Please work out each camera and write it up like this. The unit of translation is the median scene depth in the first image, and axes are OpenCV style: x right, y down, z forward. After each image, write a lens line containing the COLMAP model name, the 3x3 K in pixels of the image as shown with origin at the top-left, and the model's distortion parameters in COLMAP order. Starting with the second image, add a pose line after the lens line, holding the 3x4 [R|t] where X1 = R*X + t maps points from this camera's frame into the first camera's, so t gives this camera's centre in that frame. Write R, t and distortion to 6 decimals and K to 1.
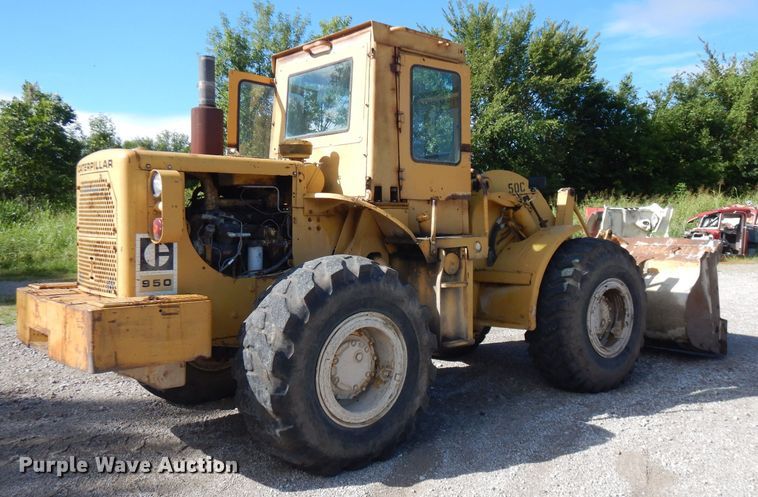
lens RADIAL K [[705.5, 0, 379.0], [0, 705.5, 248.5], [0, 0, 1]] dist [-0.090876, -0.001371]
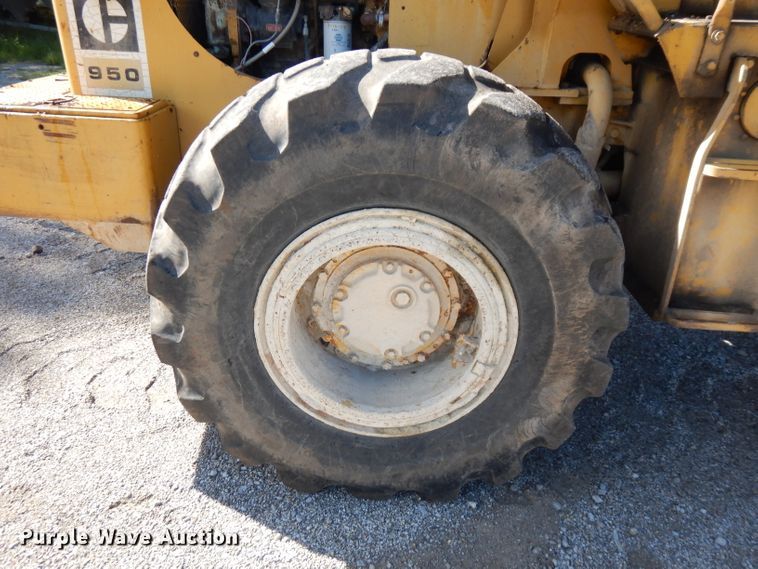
lens RADIAL K [[573.8, 0, 379.0], [0, 573.8, 284.5], [0, 0, 1]] dist [0.004511, -0.000020]
pose [[0.731710, 0.328374, -0.597303, 0.184301], [-0.067854, 0.907043, 0.415534, -0.005065], [0.678230, -0.263521, 0.685974, 0.775588]]
